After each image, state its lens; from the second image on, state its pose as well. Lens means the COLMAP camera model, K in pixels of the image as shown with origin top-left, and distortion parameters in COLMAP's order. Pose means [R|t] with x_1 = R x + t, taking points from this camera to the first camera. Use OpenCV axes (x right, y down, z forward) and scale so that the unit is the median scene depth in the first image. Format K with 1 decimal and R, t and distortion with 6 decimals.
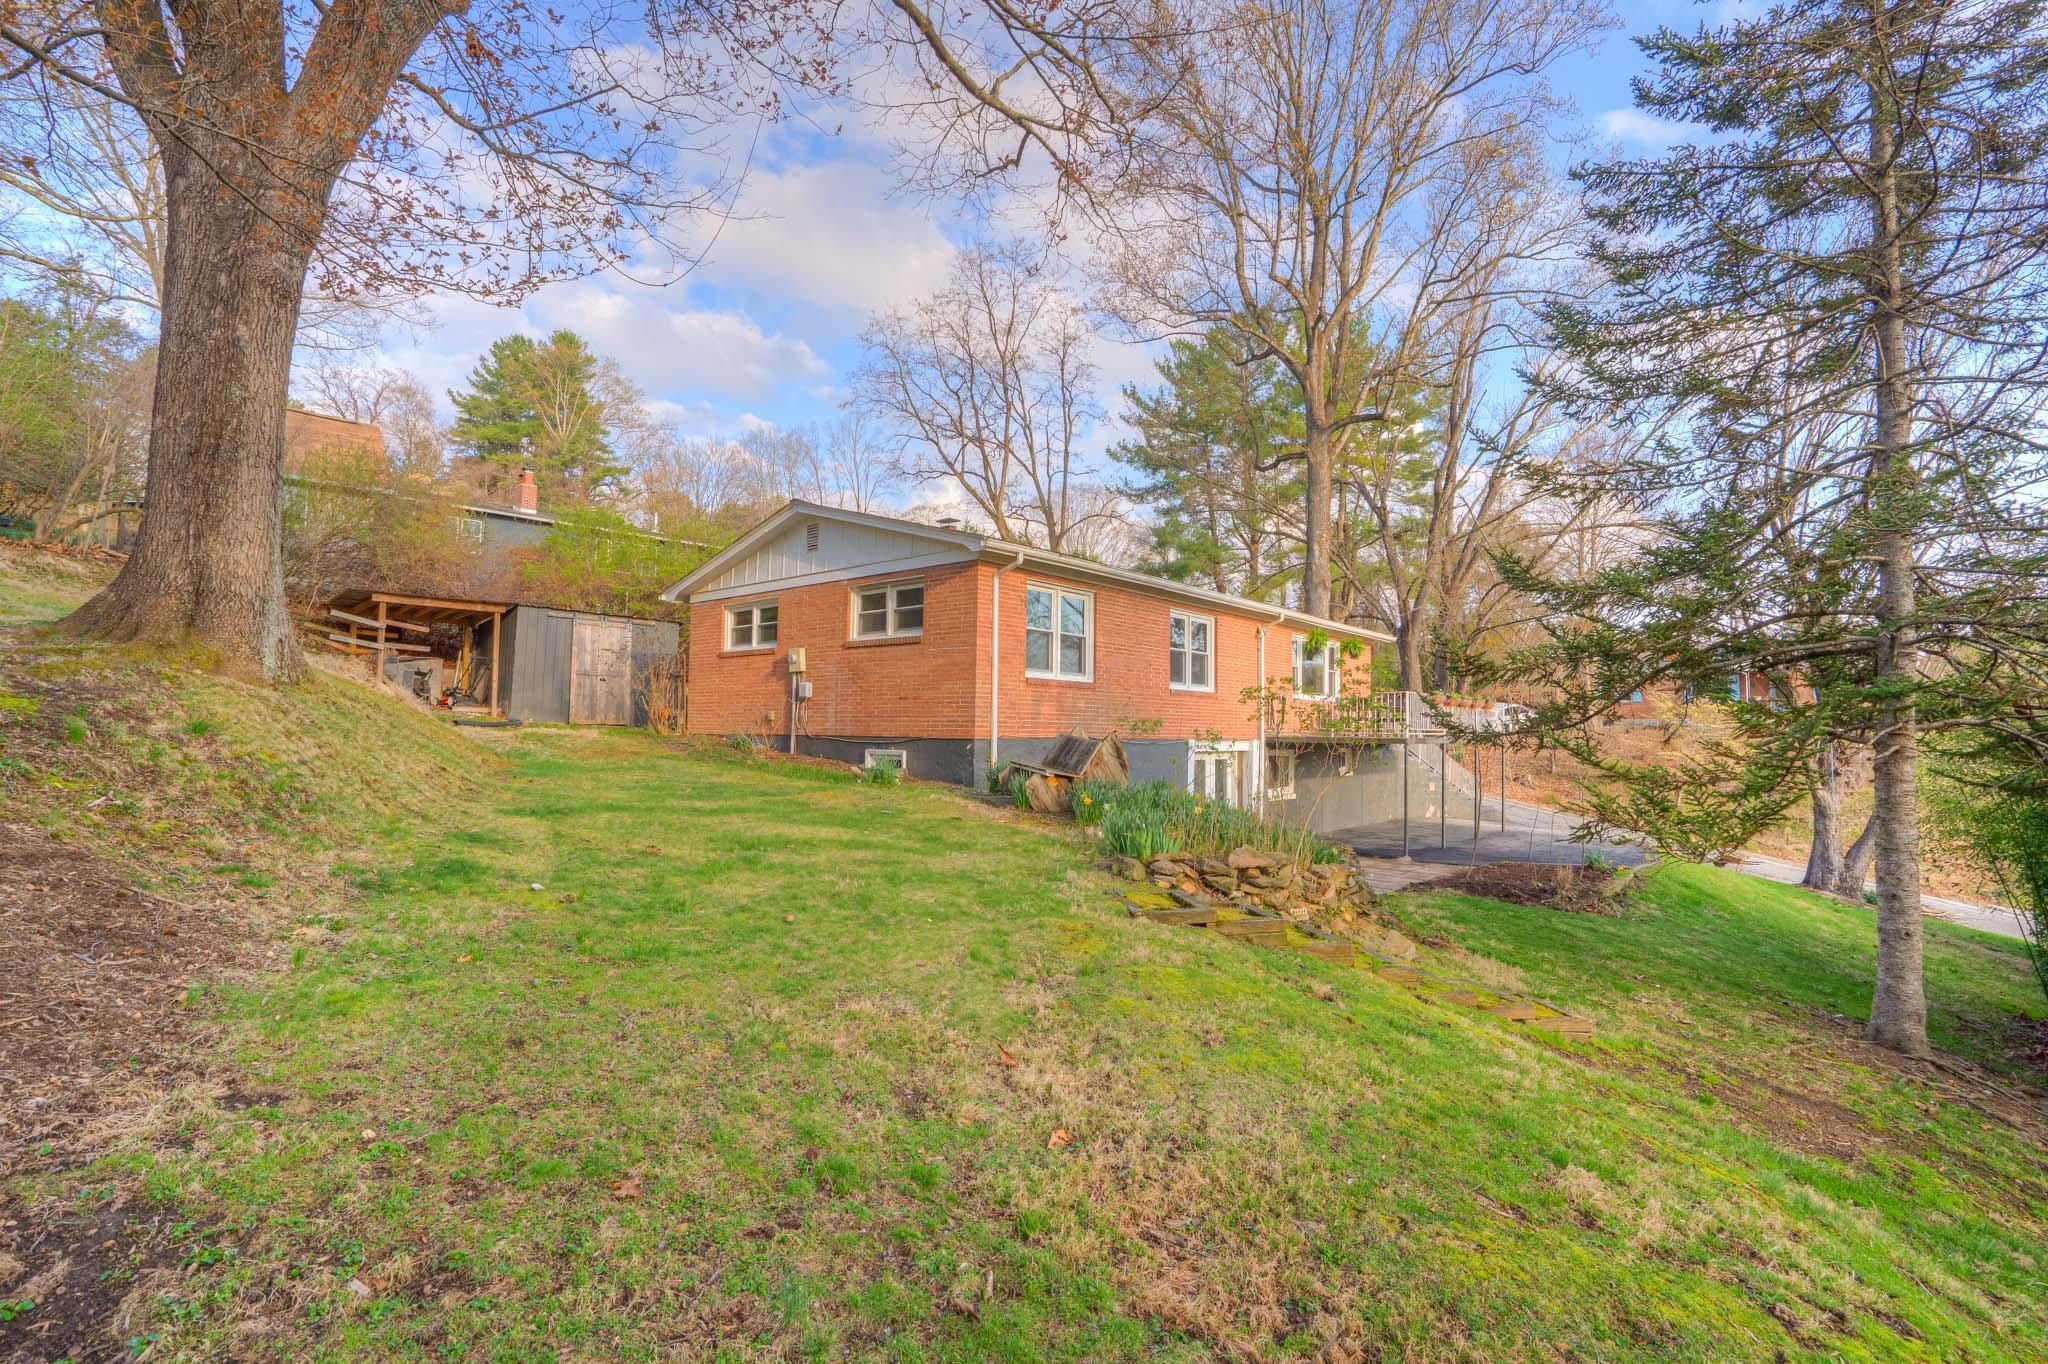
lens RADIAL K [[973.5, 0, 1011.2], [0, 973.5, 677.6], [0, 0, 1]] dist [-0.033631, 0.008072]
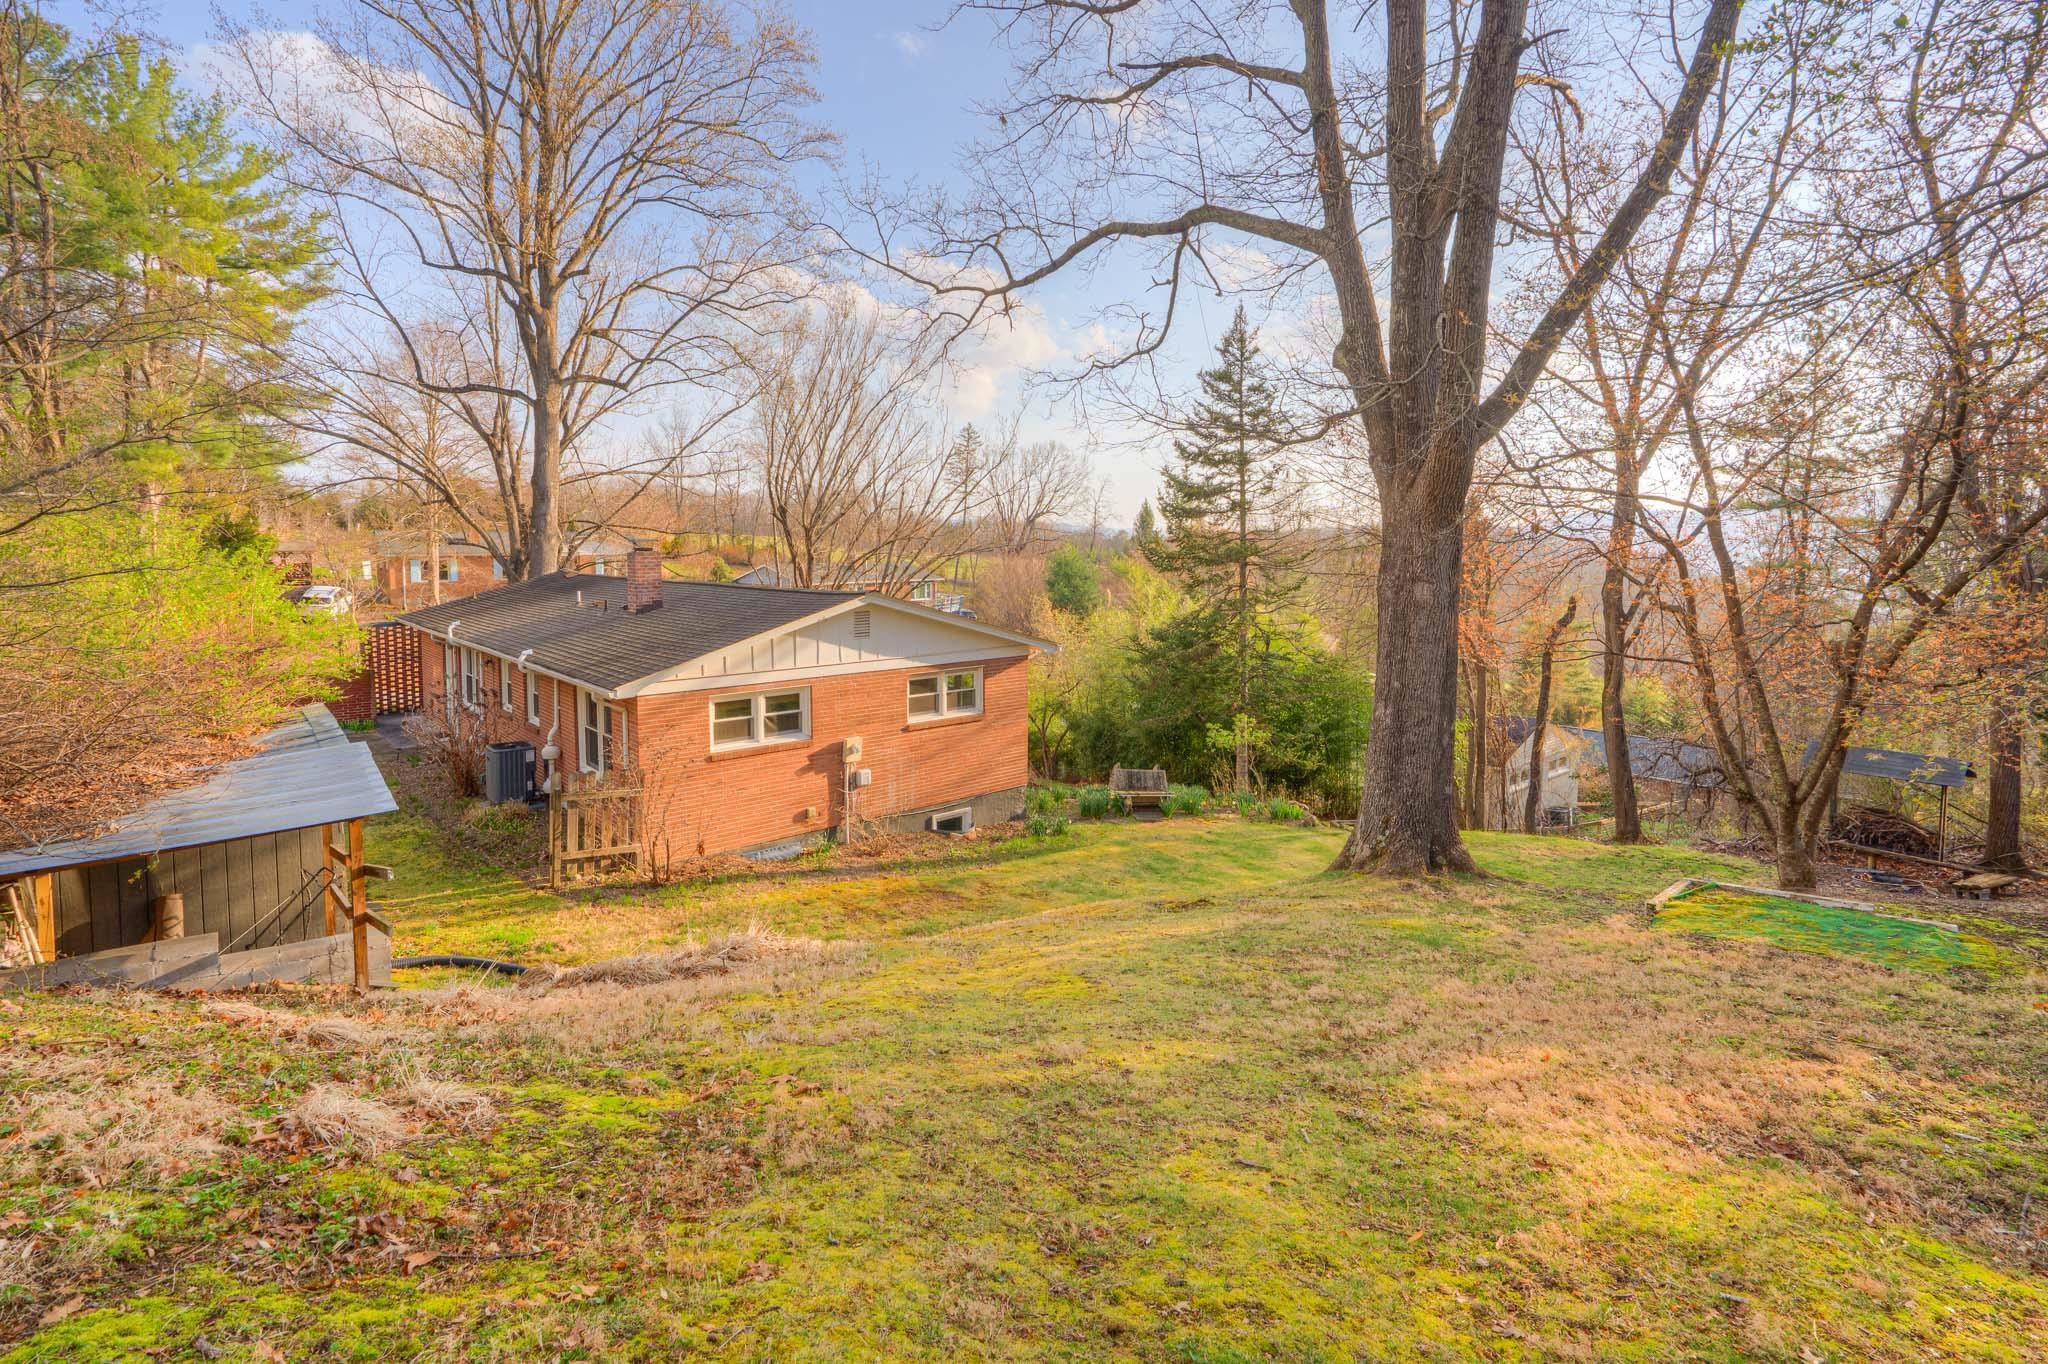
lens RADIAL K [[1021.6, 0, 1010.2], [0, 1021.6, 582.1], [0, 0, 1]] dist [0.000333, -0.000266]
pose [[0.120721, -0.055923, 0.991110, -1.117044], [-0.053907, 0.996569, 0.062797, -0.239524], [-0.991222, -0.061008, 0.117292, 0.661764]]
